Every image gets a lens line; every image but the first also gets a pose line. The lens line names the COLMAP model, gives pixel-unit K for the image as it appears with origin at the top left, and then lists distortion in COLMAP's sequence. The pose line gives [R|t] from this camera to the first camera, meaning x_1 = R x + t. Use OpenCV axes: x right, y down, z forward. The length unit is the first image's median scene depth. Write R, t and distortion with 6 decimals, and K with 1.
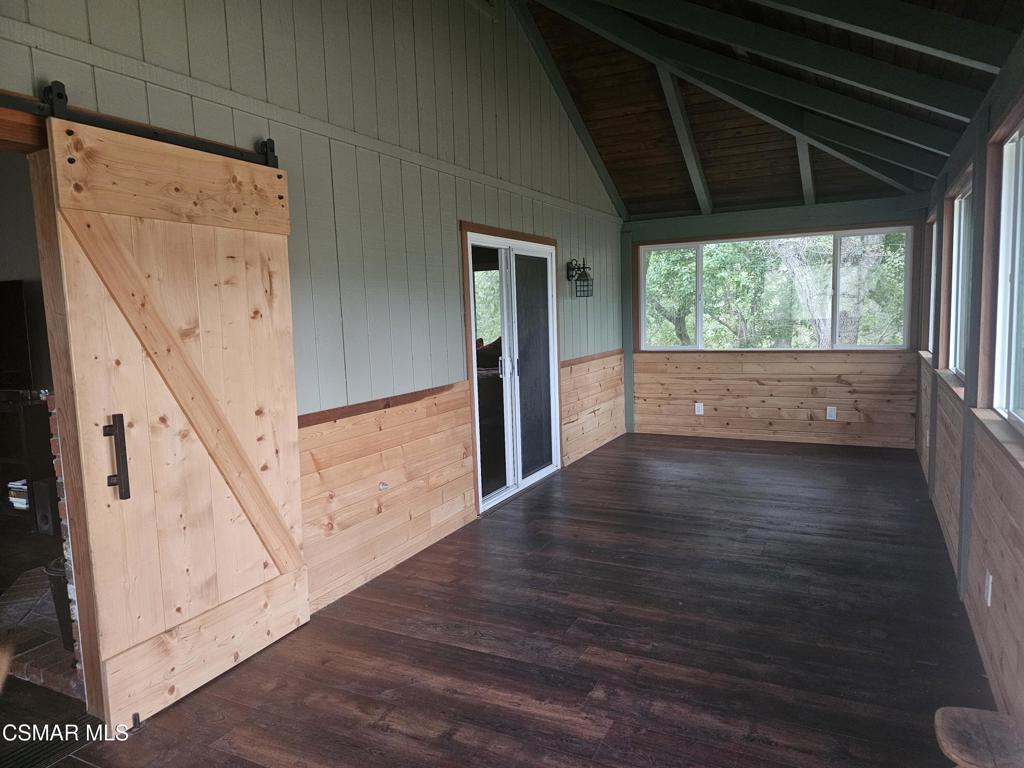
lens RADIAL K [[681.0, 0, 515.6], [0, 681.0, 380.8], [0, 0, 1]] dist [0.020680, -0.013096]
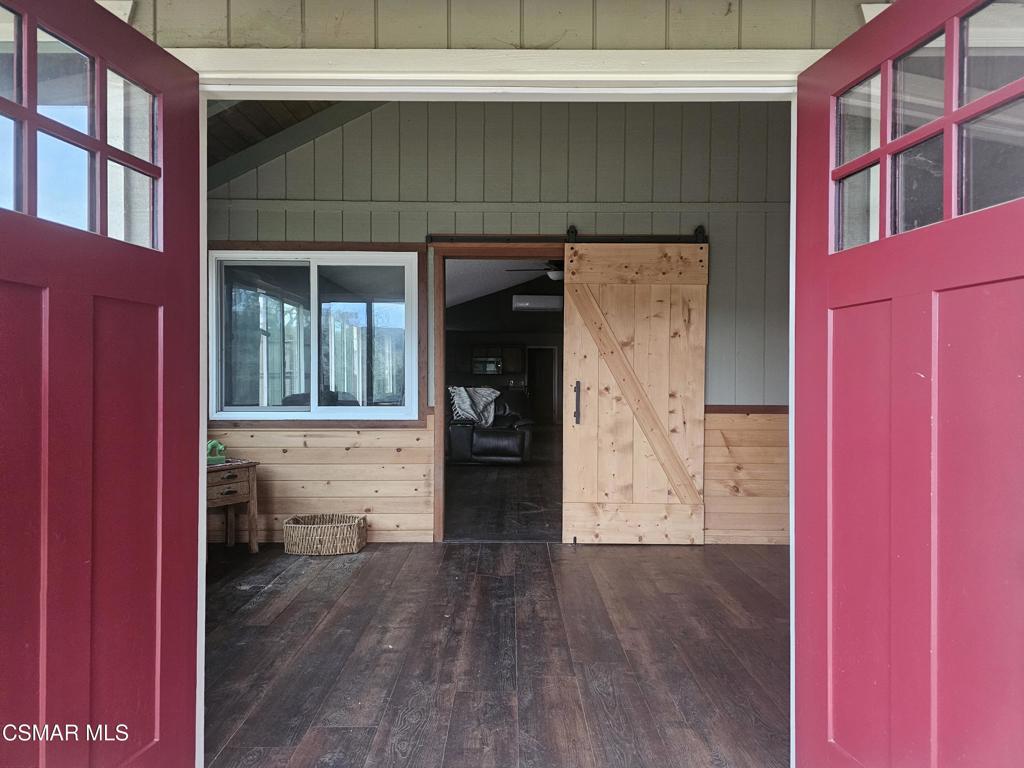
lens RADIAL K [[681.0, 0, 515.2], [0, 681.0, 383.9], [0, 0, 1]] dist [0.020680, -0.013096]
pose [[0.427053, 0.033969, -0.903589, 0.963598], [-0.114386, 0.993296, -0.016720, 0.092702], [0.896963, 0.110498, 0.428075, -0.025161]]
